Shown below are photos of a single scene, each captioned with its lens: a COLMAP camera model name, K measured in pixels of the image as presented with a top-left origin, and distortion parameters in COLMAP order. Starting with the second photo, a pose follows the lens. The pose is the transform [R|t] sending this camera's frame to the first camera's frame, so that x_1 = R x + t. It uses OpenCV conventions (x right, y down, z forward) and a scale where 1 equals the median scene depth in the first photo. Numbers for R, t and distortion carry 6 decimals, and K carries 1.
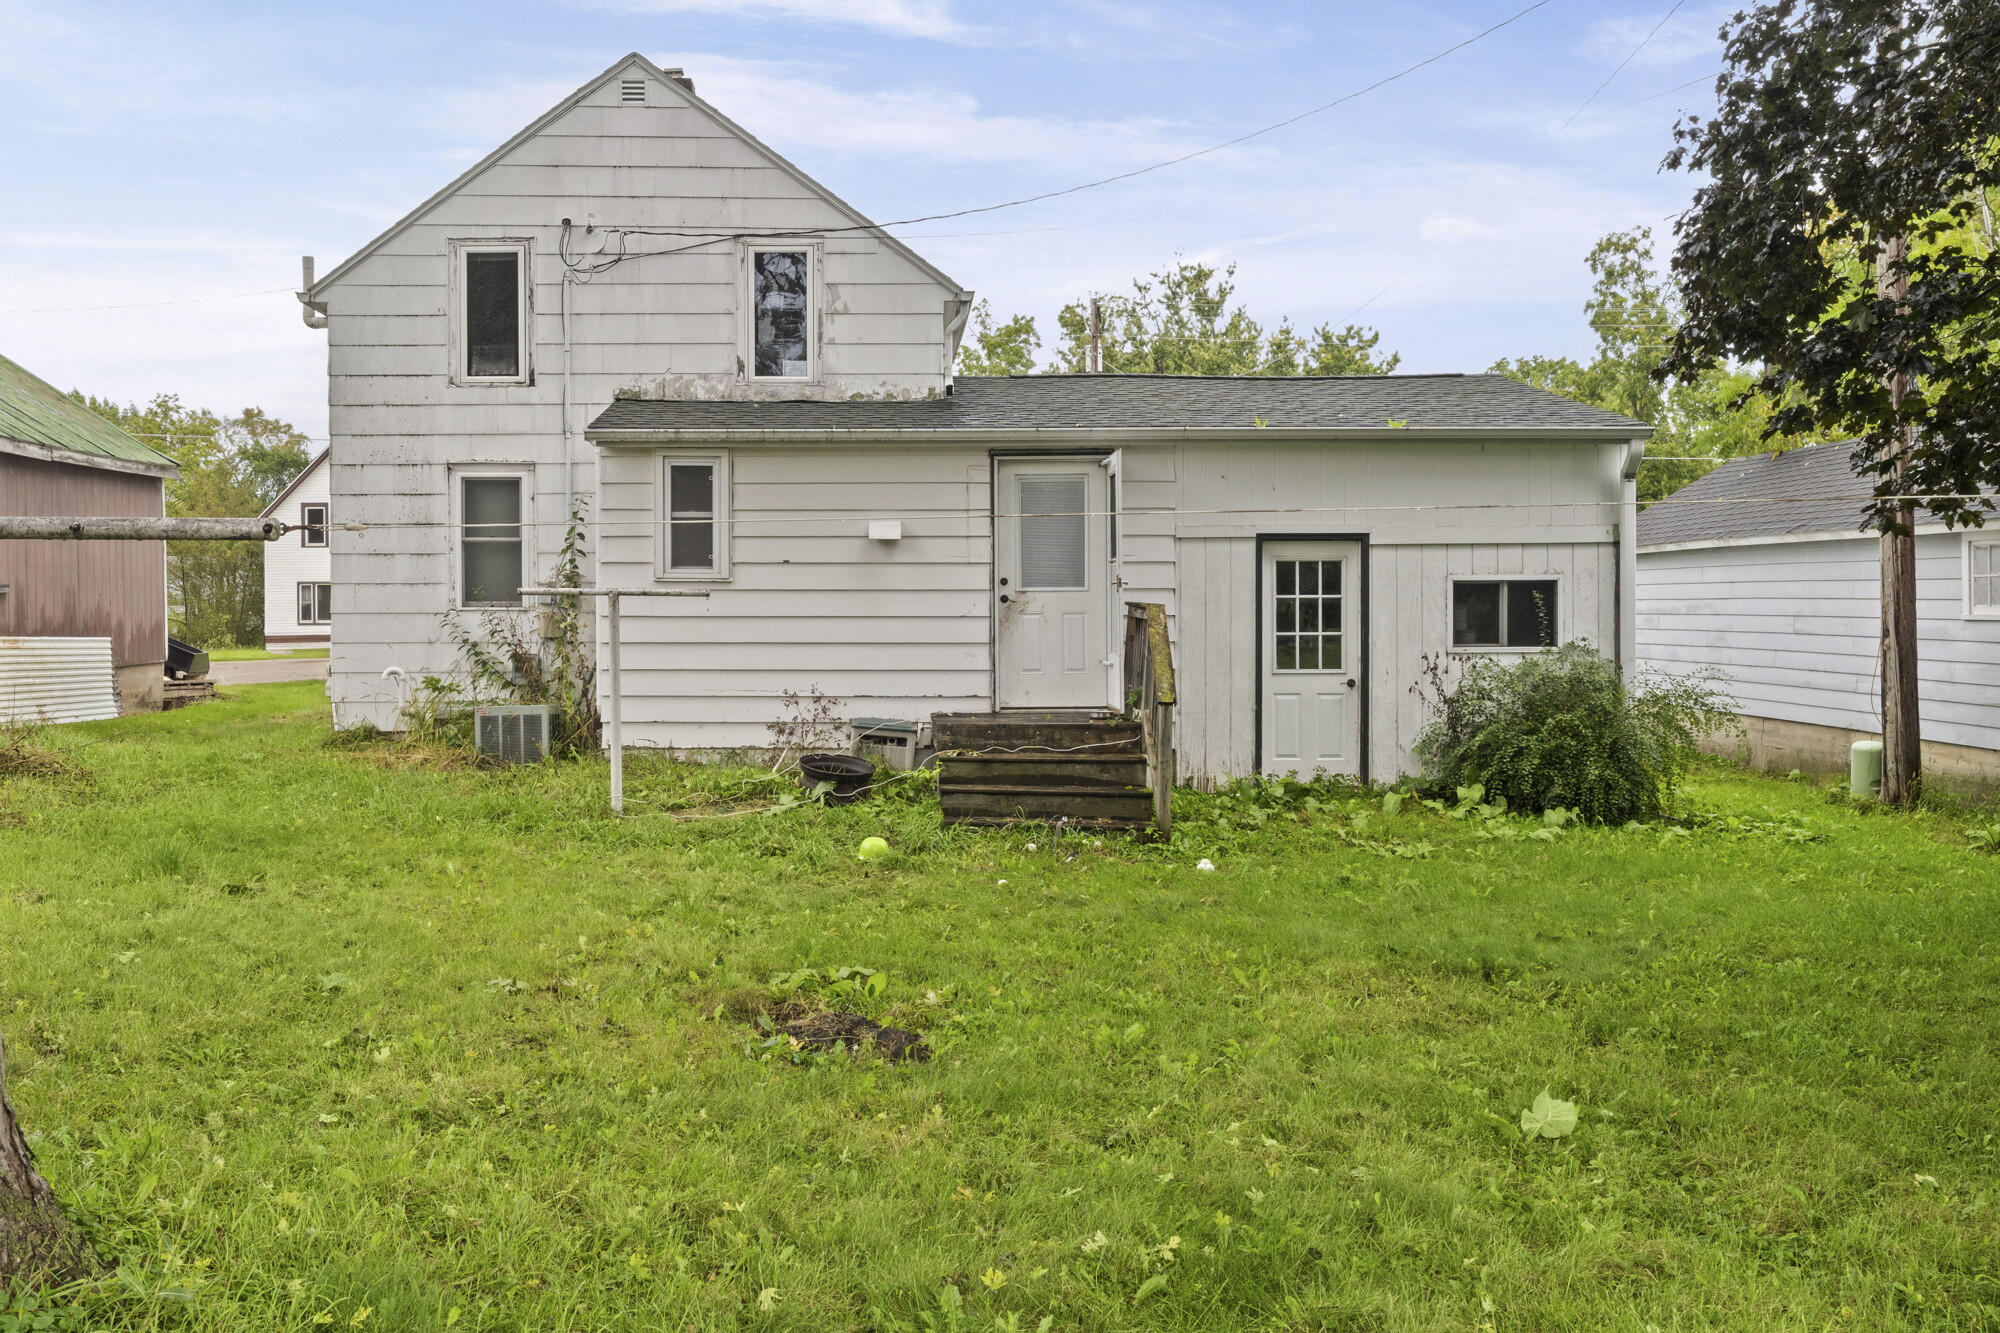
lens RADIAL K [[1716.6, 0, 998.4], [0, 1716.6, 657.2], [0, 0, 1]] dist [-0.005687, 0.011695]
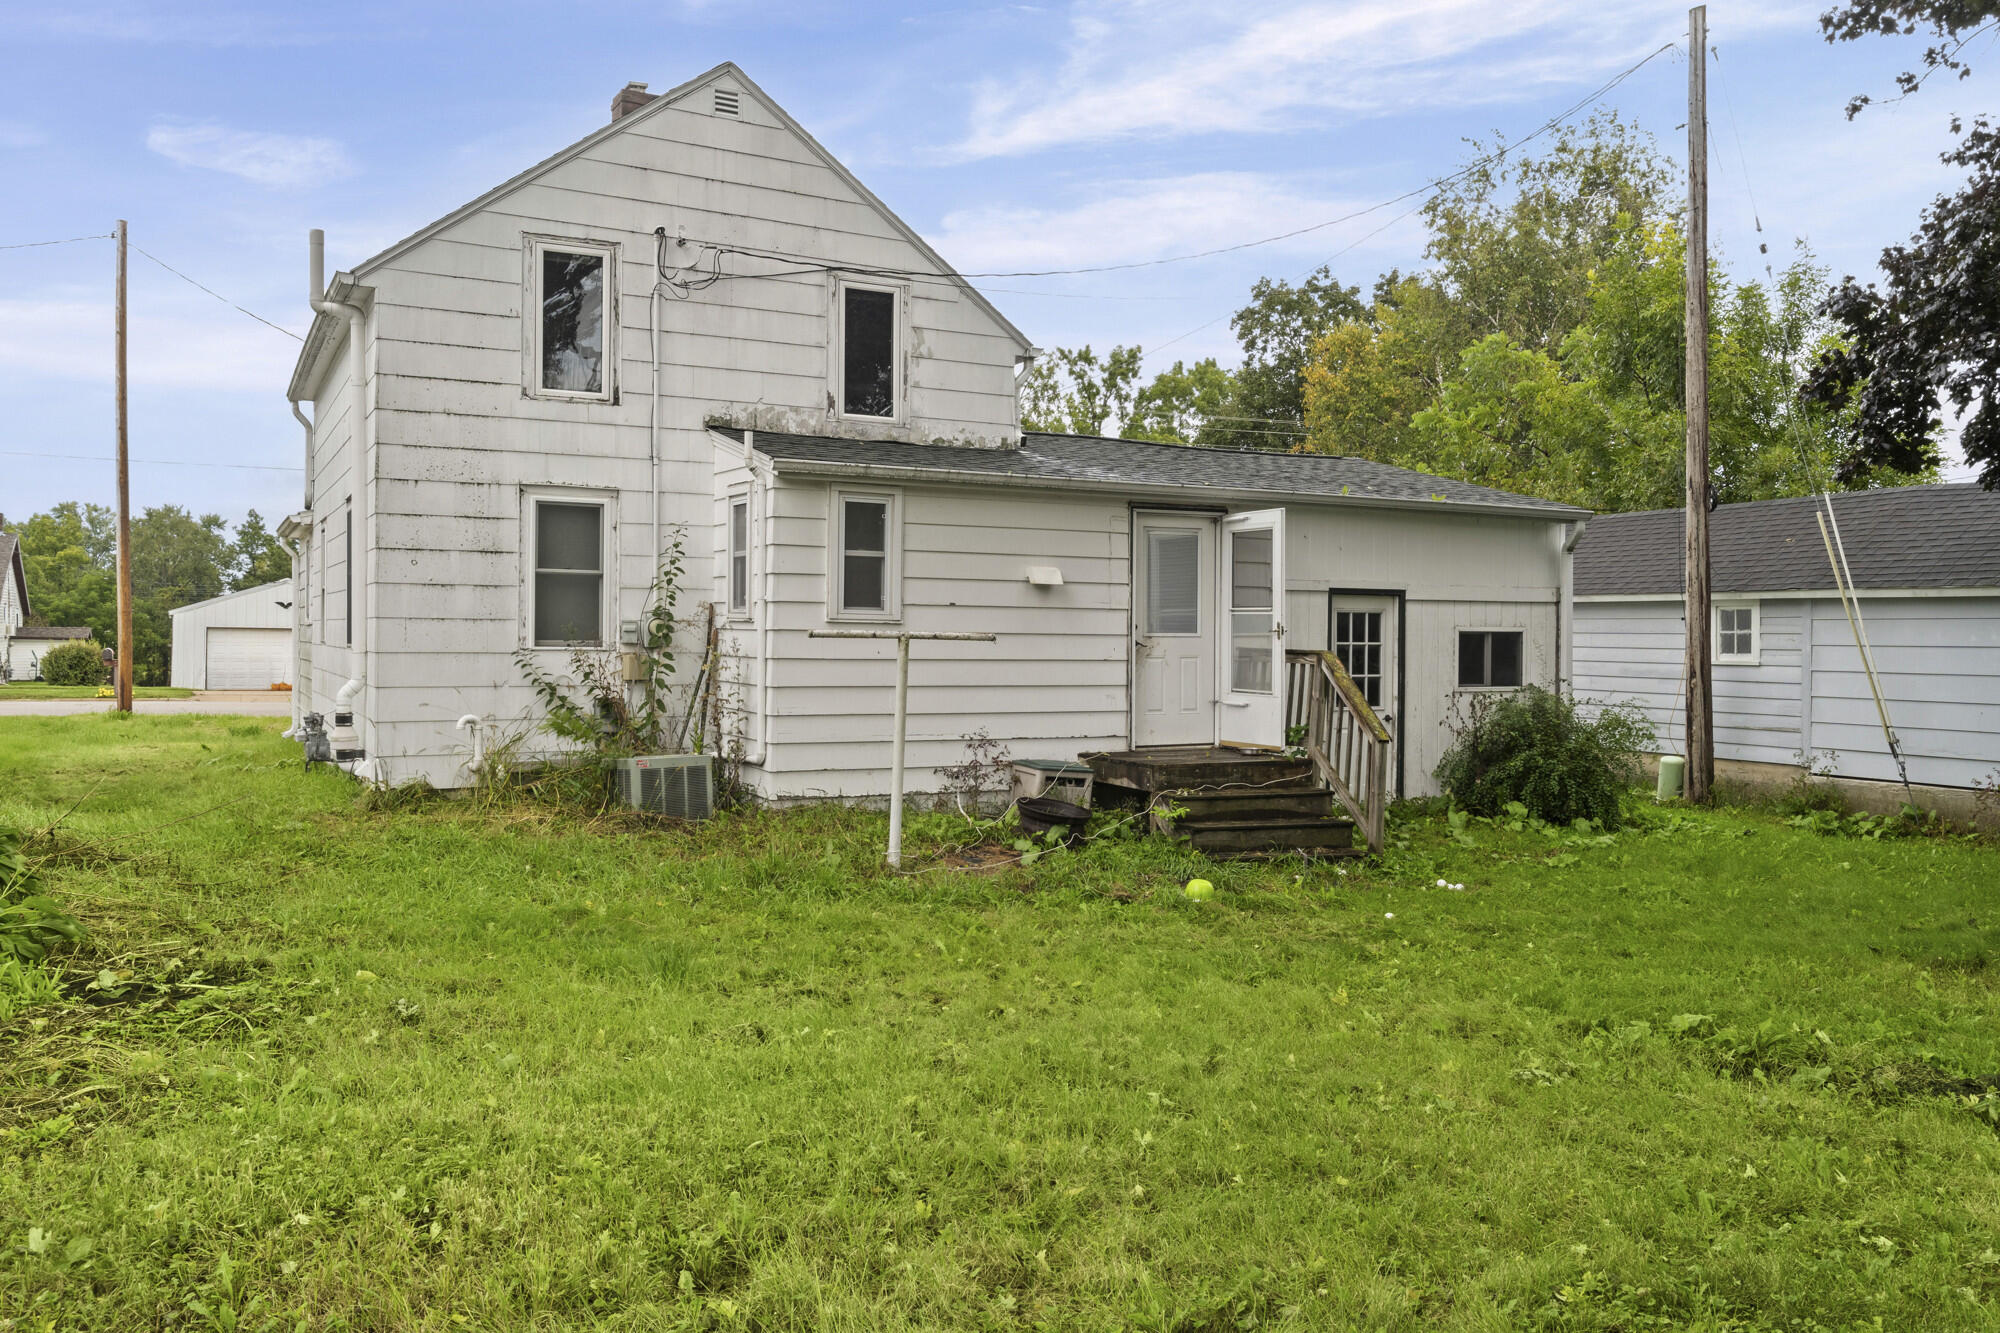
lens RADIAL K [[1464.5, 0, 999.9], [0, 1464.5, 678.2], [0, 0, 1]] dist [-0.011347, 0.003020]
pose [[0.894762, -0.002302, 0.446536, -0.438503], [0.003551, 0.999992, -0.001960, -0.010270], [-0.446528, 0.003339, 0.894763, 0.212760]]
